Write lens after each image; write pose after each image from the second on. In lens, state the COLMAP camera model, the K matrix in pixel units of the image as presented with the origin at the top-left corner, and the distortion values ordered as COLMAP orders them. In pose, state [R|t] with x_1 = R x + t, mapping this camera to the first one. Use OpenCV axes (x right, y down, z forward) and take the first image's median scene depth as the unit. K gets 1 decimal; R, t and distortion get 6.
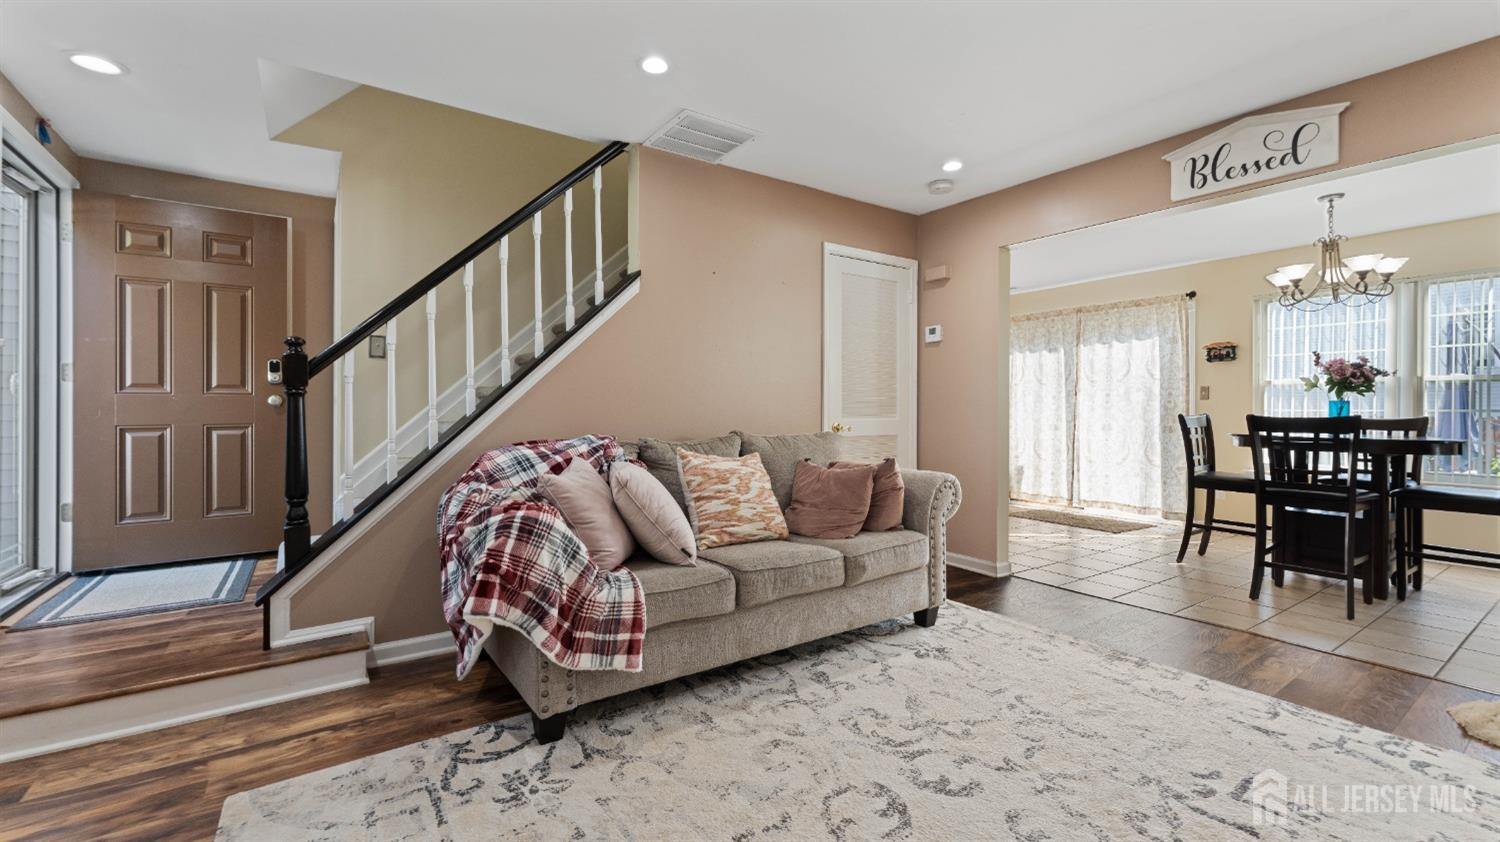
lens RADIAL K [[638.6, 0, 738.1], [0, 638.6, 414.1], [0, 0, 1]] dist [0.009410, 0.000083]
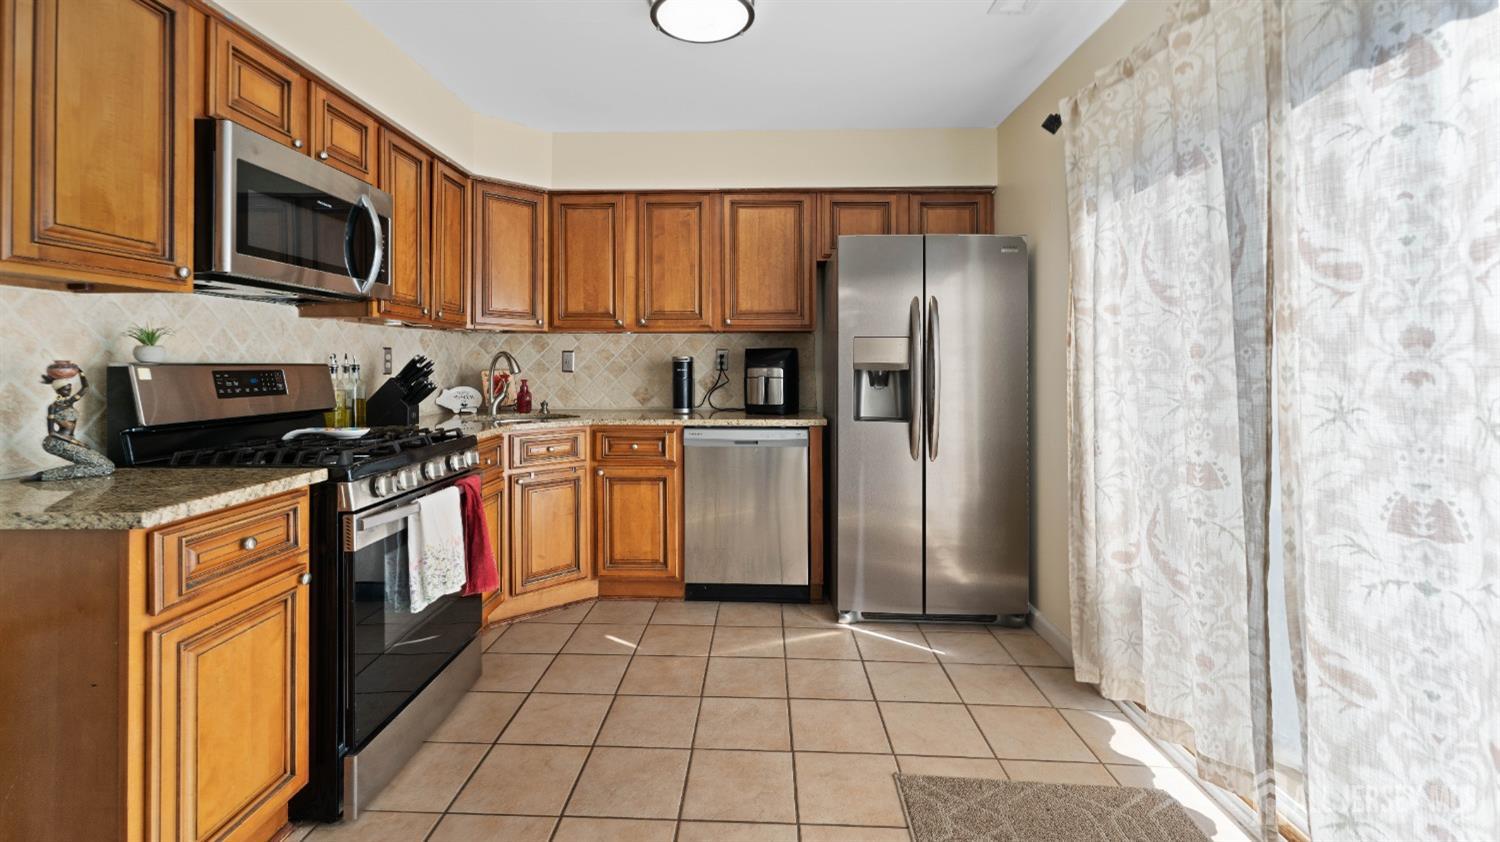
lens RADIAL K [[638.6, 0, 740.6], [0, 638.6, 356.1], [0, 0, 1]] dist [0.009410, 0.000083]
pose [[0.794282, -0.012182, -0.607427, 0.553965], [0.001231, 0.999829, -0.018442, -0.022587], [0.607548, 0.013901, 0.794161, 0.767865]]
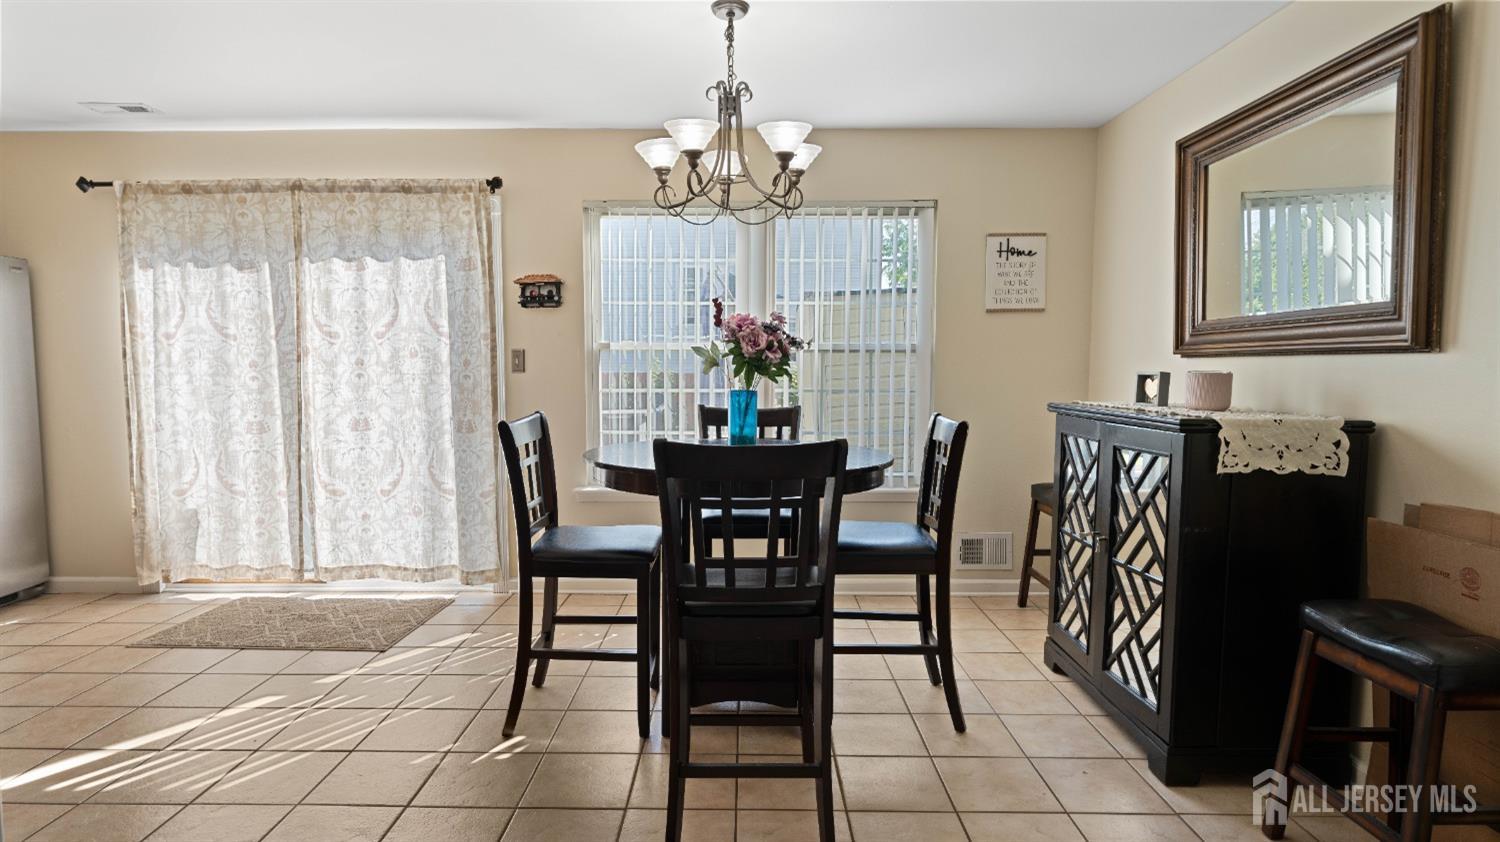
lens RADIAL K [[802.9, 0, 747.9], [0, 802.9, 422.1], [0, 0, 1]] dist [-0.006478, 0.000507]
pose [[0.579642, -0.066675, 0.812139, 0.239456], [0.006277, 0.996983, 0.077370, -0.030597], [-0.814847, -0.039749, 0.578312, 0.384785]]
